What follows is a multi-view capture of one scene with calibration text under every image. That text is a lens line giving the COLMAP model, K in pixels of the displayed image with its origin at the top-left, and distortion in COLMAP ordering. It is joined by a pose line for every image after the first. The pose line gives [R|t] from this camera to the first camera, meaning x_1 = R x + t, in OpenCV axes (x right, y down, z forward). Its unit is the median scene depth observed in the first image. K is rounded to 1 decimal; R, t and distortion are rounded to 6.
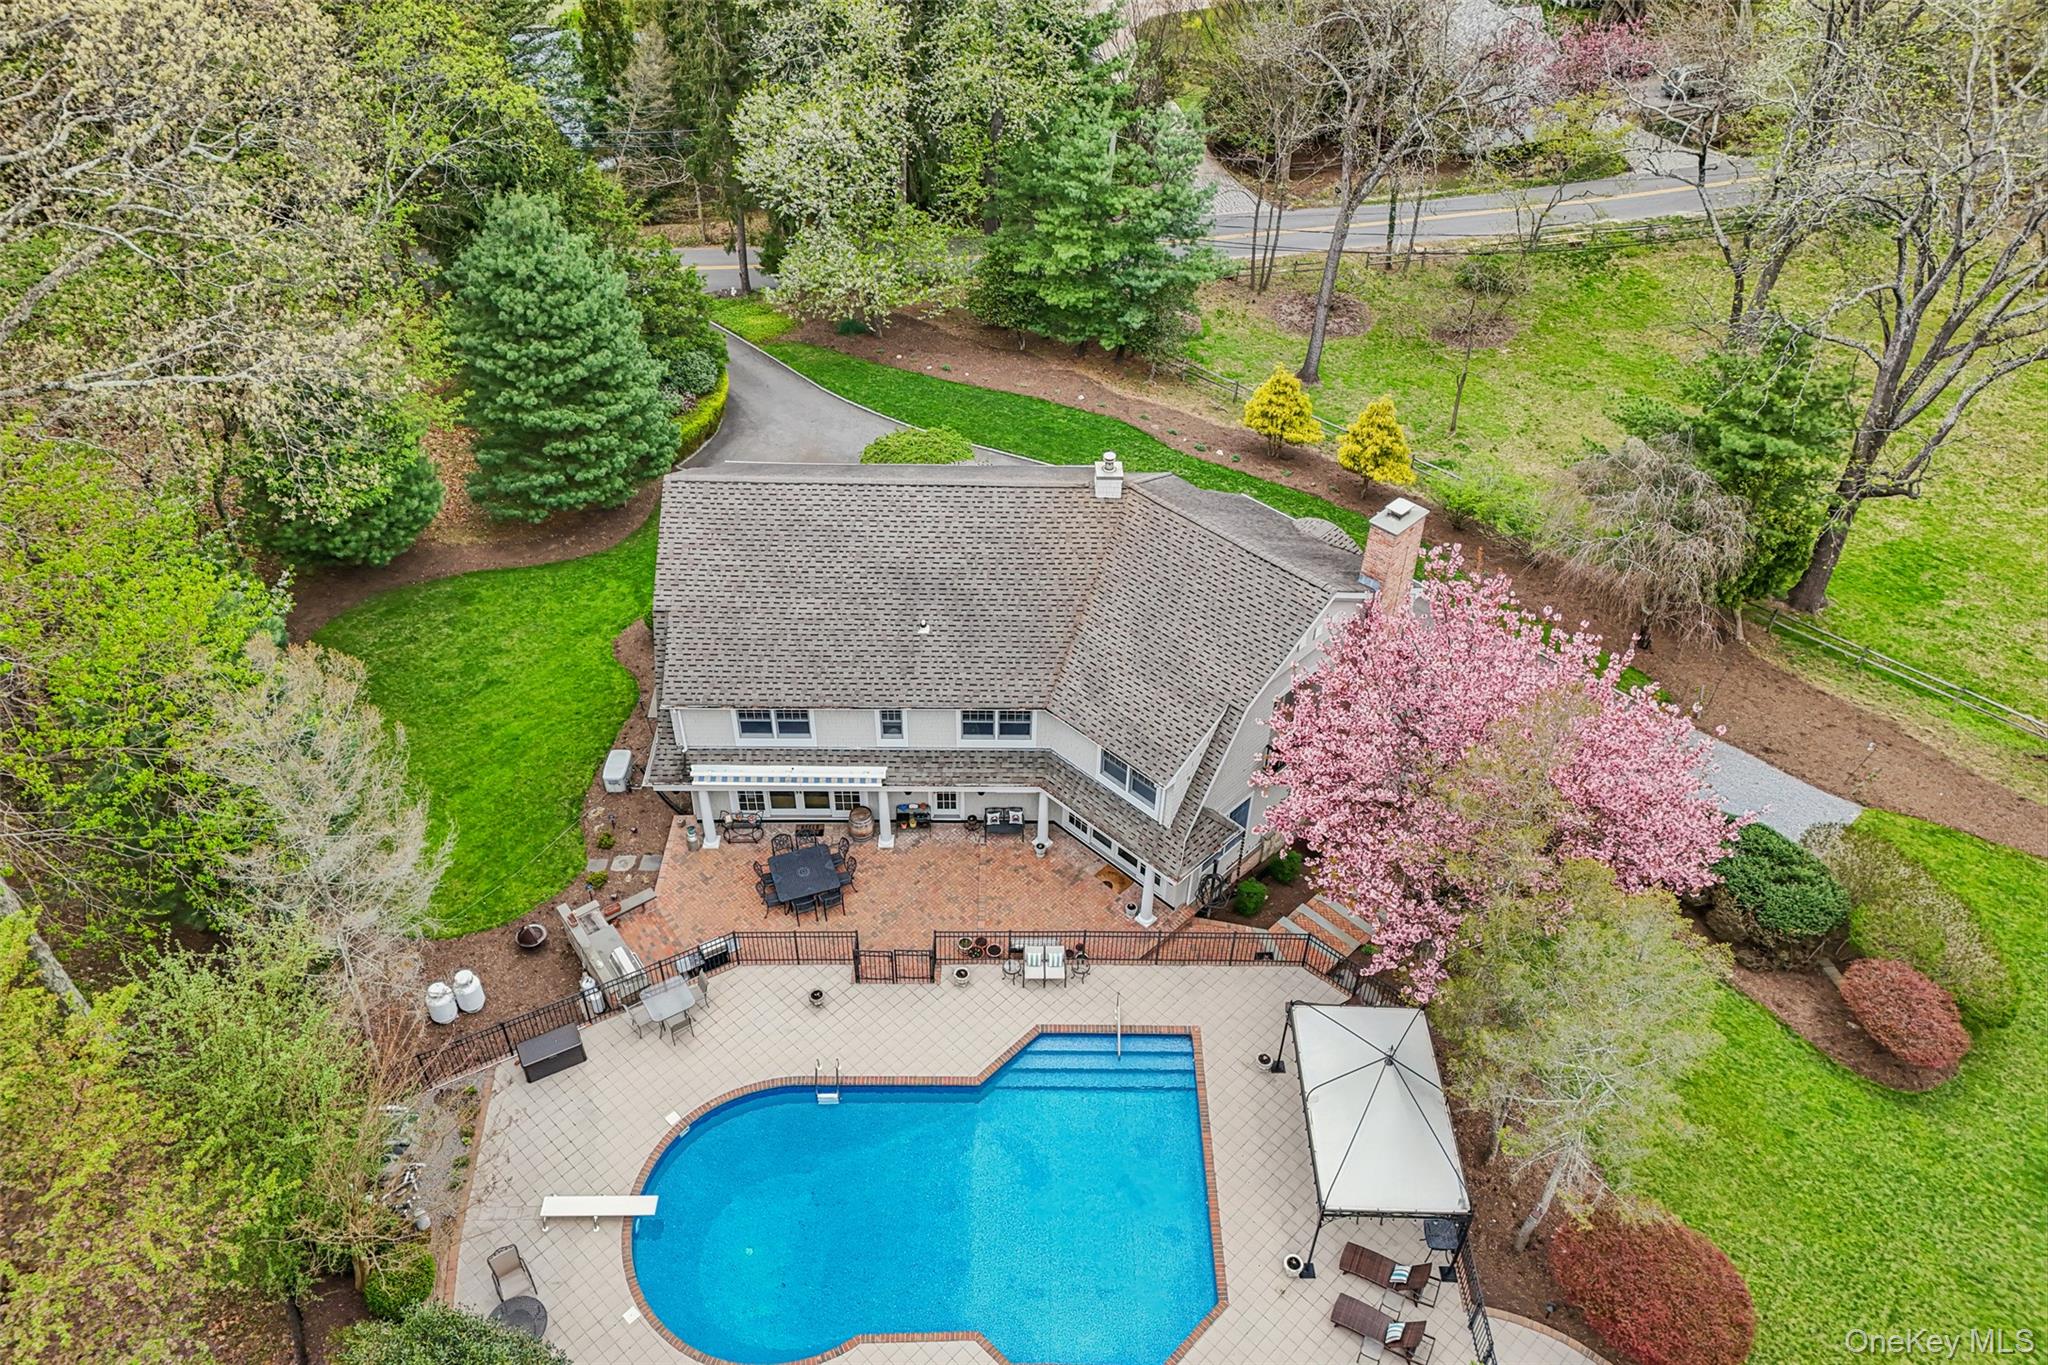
lens RADIAL K [[1517.3, 0, 1027.9], [0, 1517.3, 676.1], [0, 0, 1]] dist [0.068862, -0.052257]
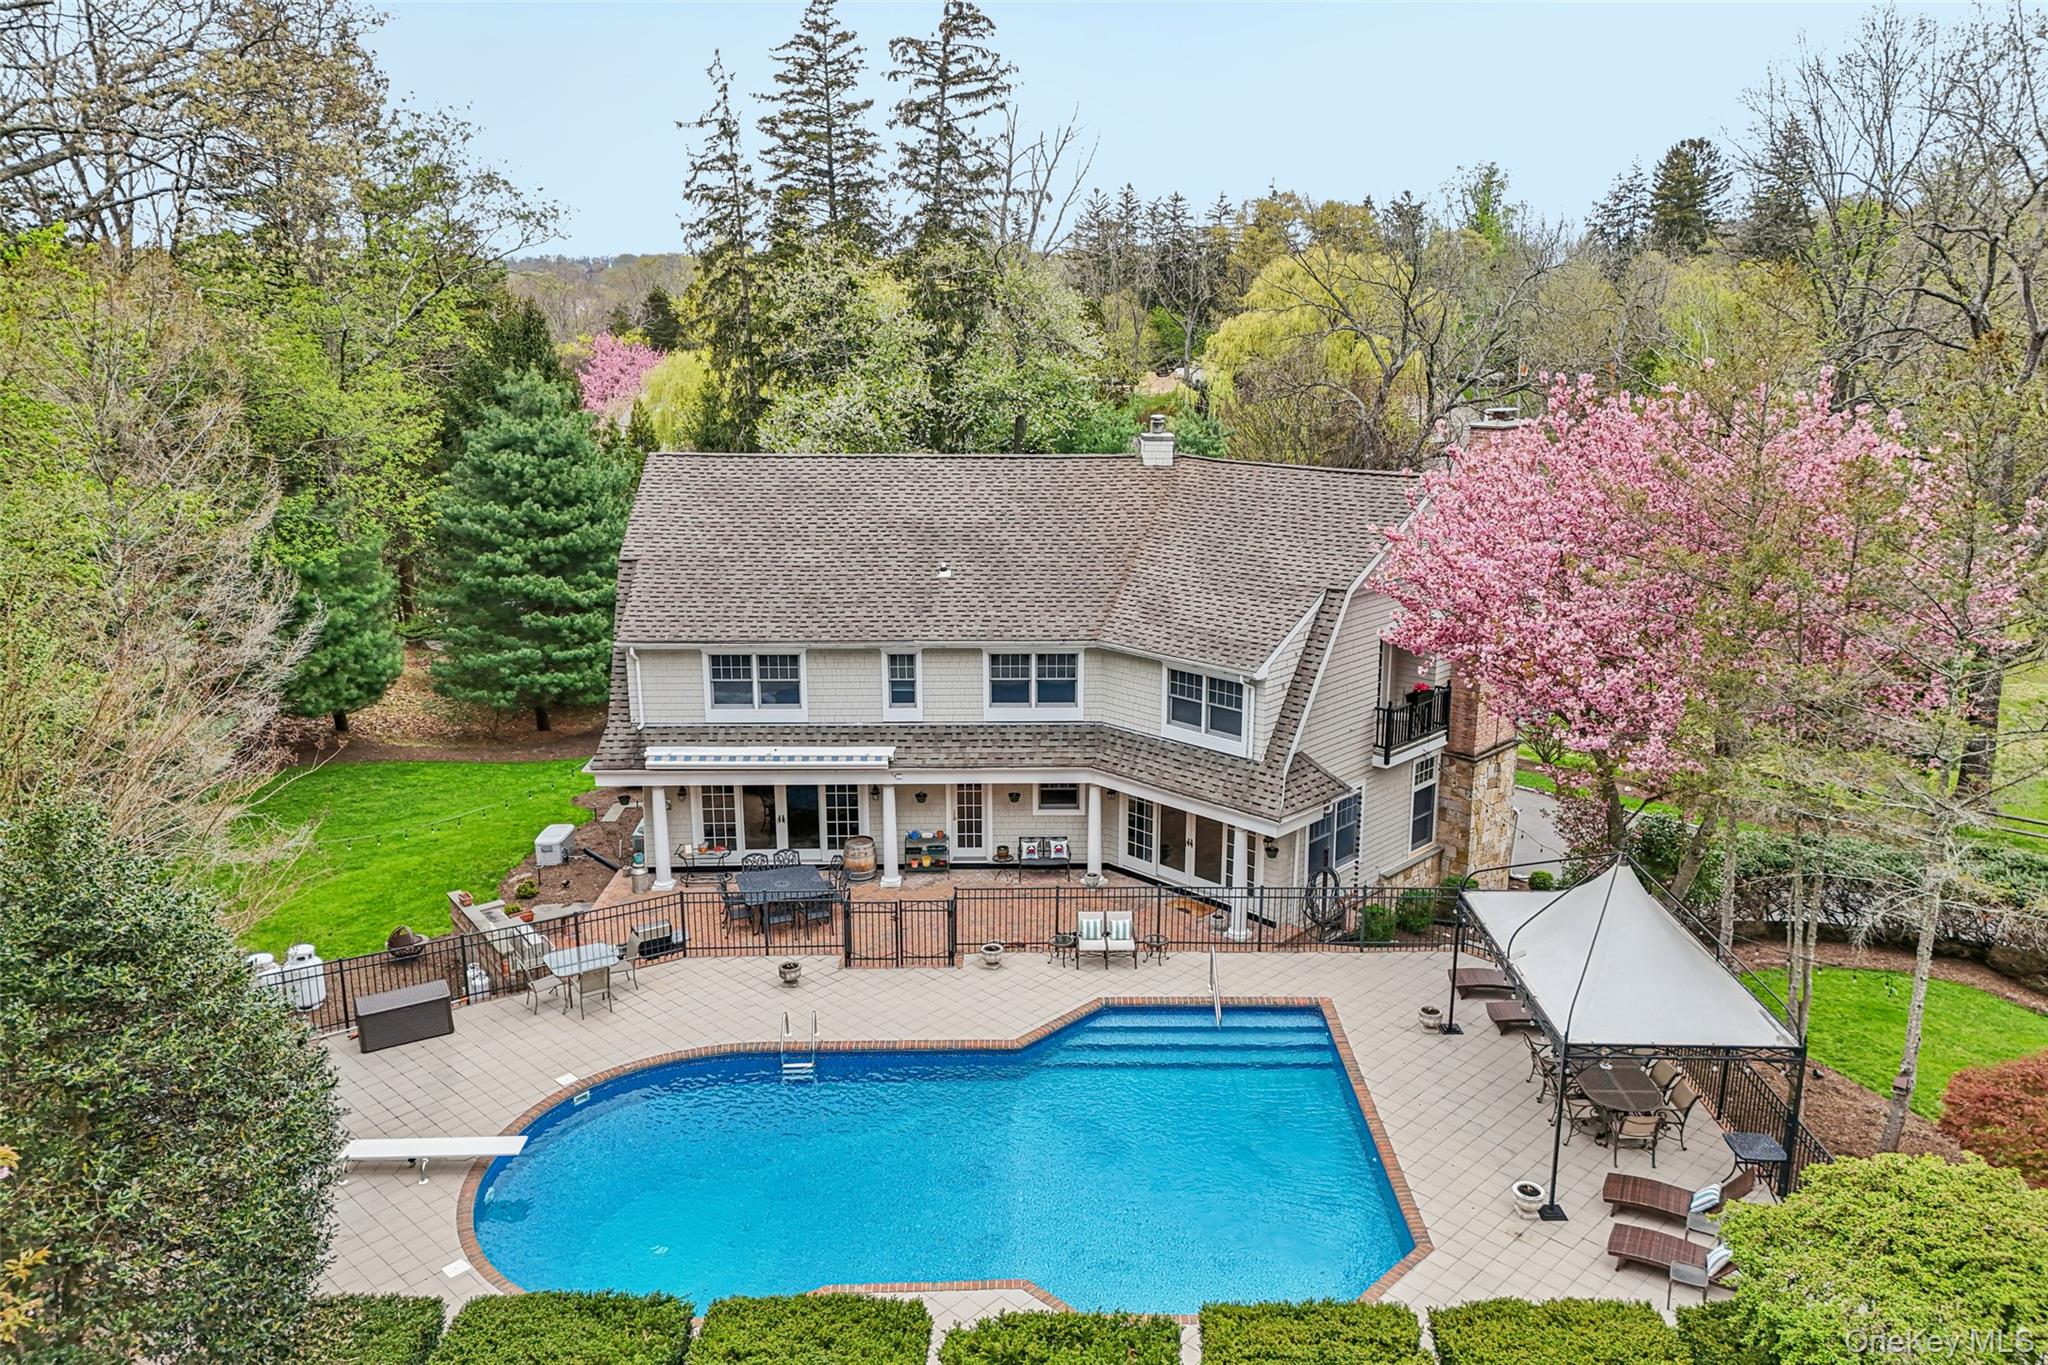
lens RADIAL K [[1517.3, 0, 1023.4], [0, 1517.3, 690.8], [0, 0, 1]] dist [0.068862, -0.052257]
pose [[0.999830, -0.017253, -0.006567, -0.020801], [0.012430, 0.892176, -0.451517, 0.395362], [0.013649, 0.451359, 0.892238, 0.288744]]
